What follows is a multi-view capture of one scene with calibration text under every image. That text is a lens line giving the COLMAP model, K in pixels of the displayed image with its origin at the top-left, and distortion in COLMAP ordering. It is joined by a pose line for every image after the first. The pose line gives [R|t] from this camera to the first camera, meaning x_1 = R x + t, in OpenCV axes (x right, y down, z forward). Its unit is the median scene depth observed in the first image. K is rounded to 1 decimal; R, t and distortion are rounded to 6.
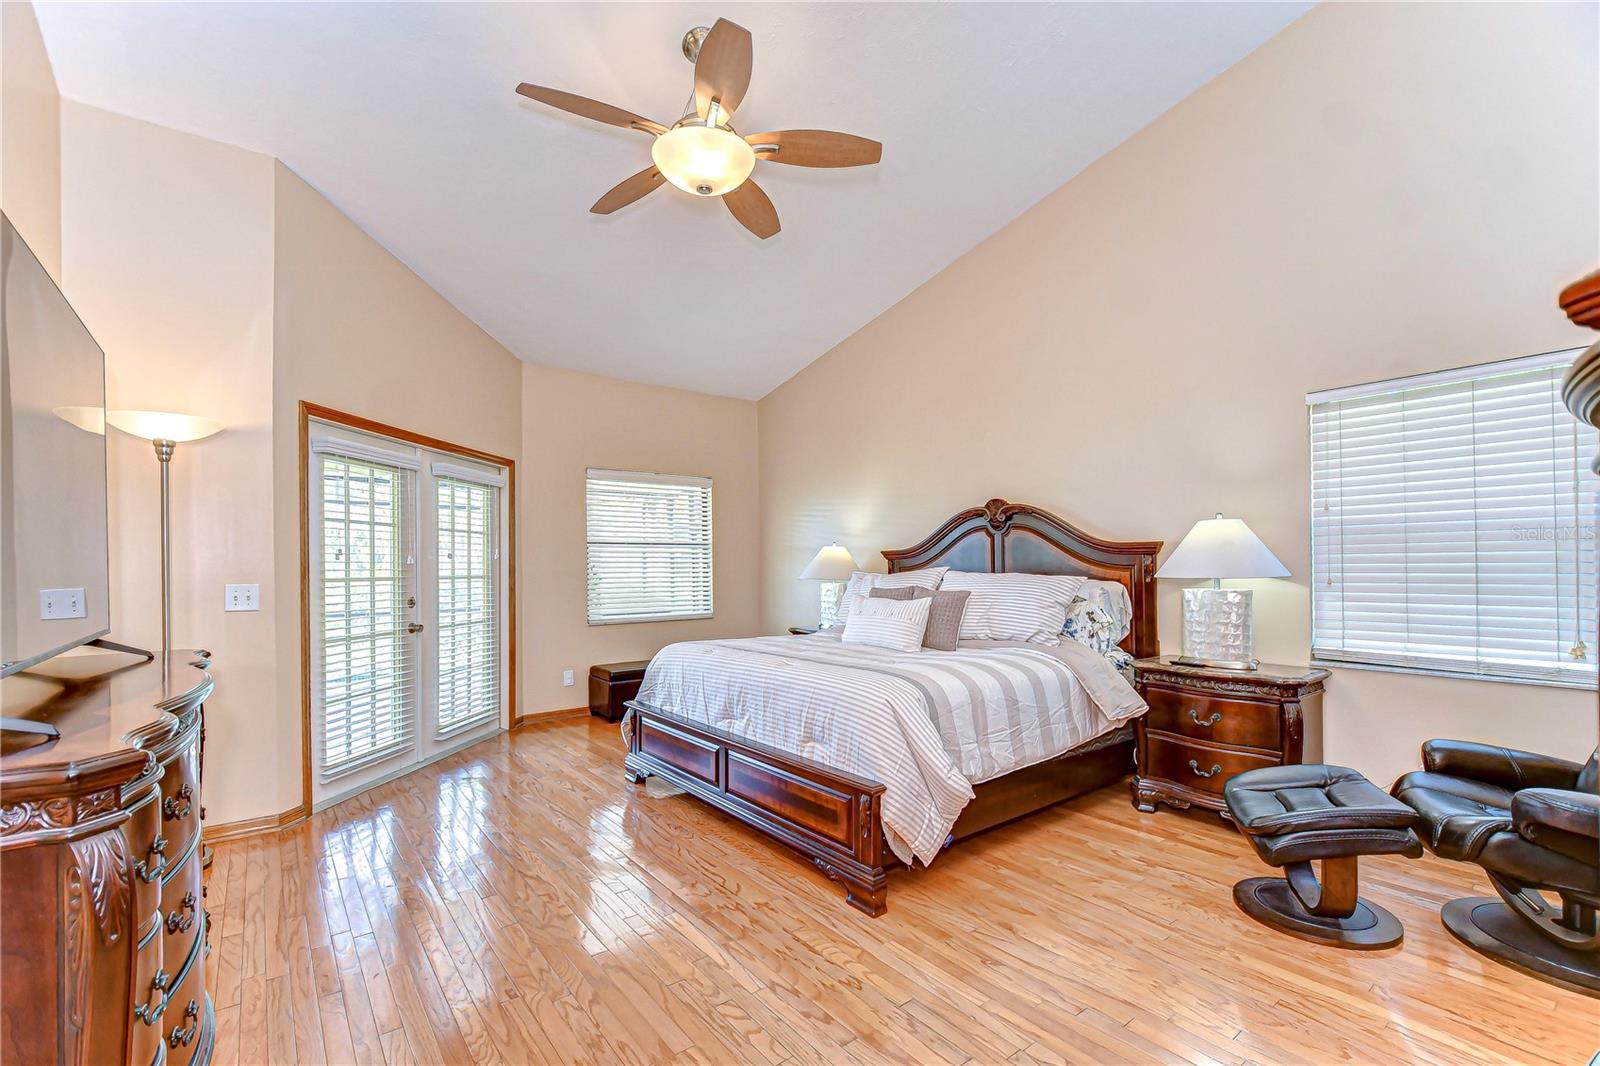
lens RADIAL K [[705.9, 0, 808.6], [0, 705.9, 543.6], [0, 0, 1]] dist [0.004493, -0.005032]
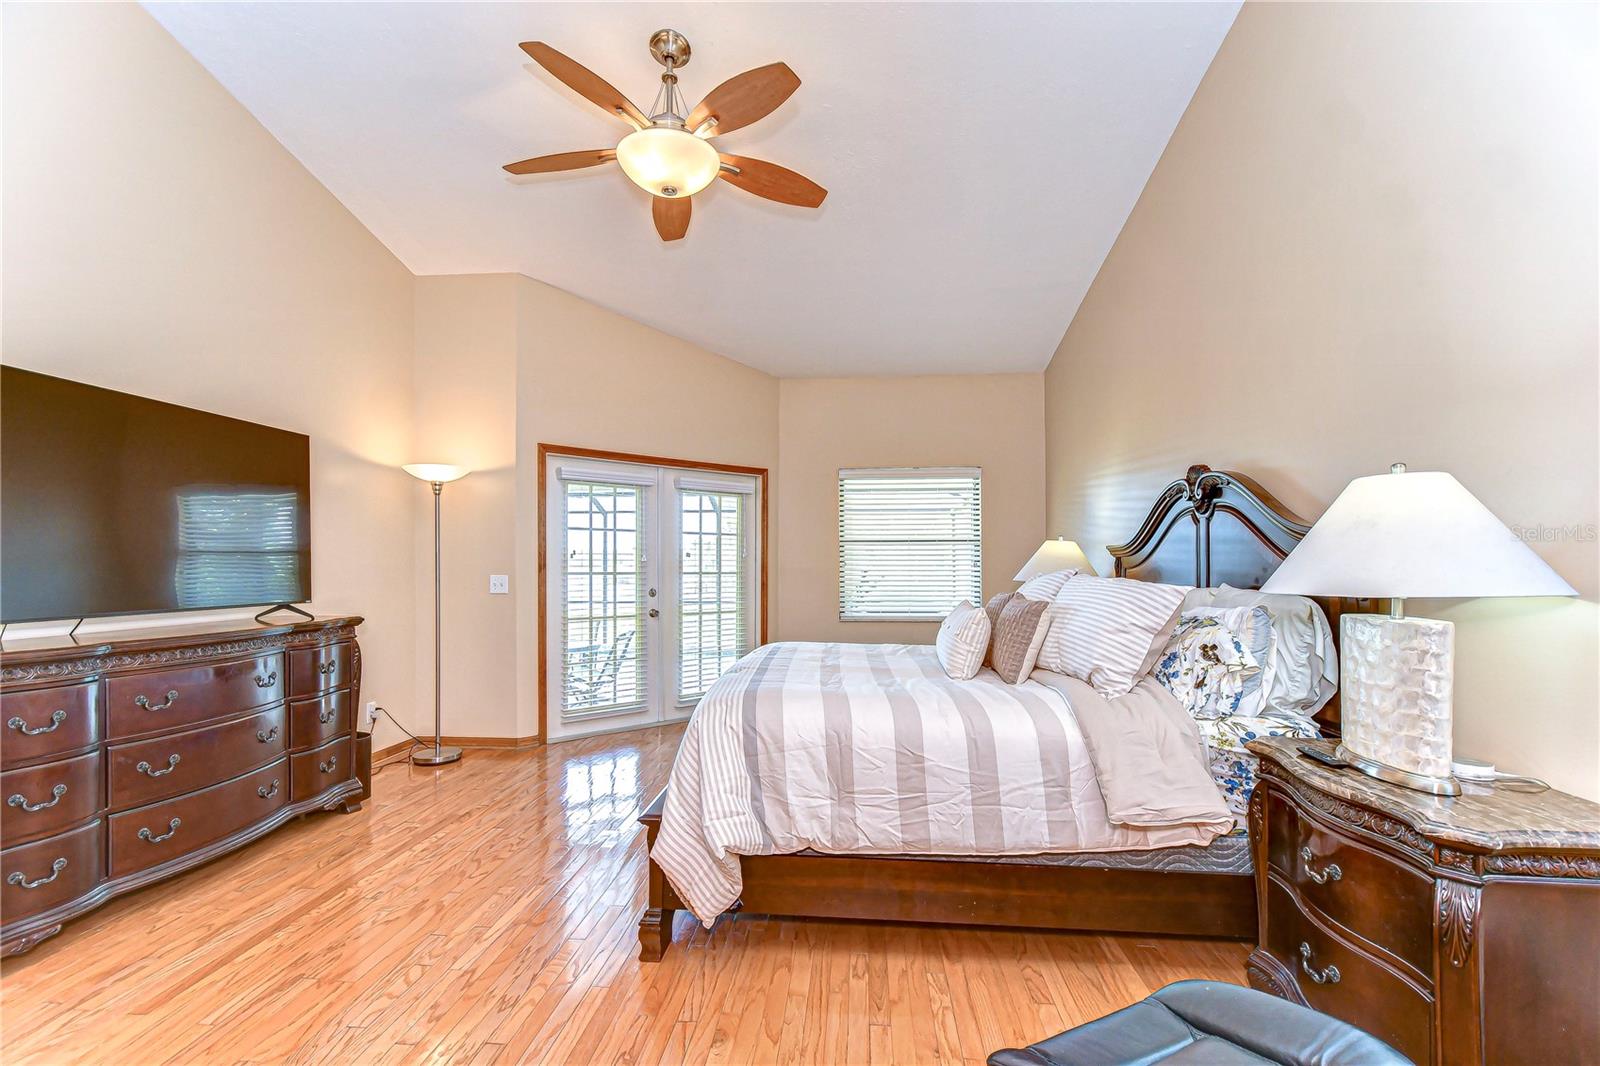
lens RADIAL K [[705.9, 0, 804.4], [0, 705.9, 548.7], [0, 0, 1]] dist [0.004493, -0.005032]
pose [[0.723073, -0.009693, -0.690704, 0.545164], [0.017520, 0.999837, 0.004309, 0.006309], [0.690550, -0.015217, 0.723125, 0.319384]]
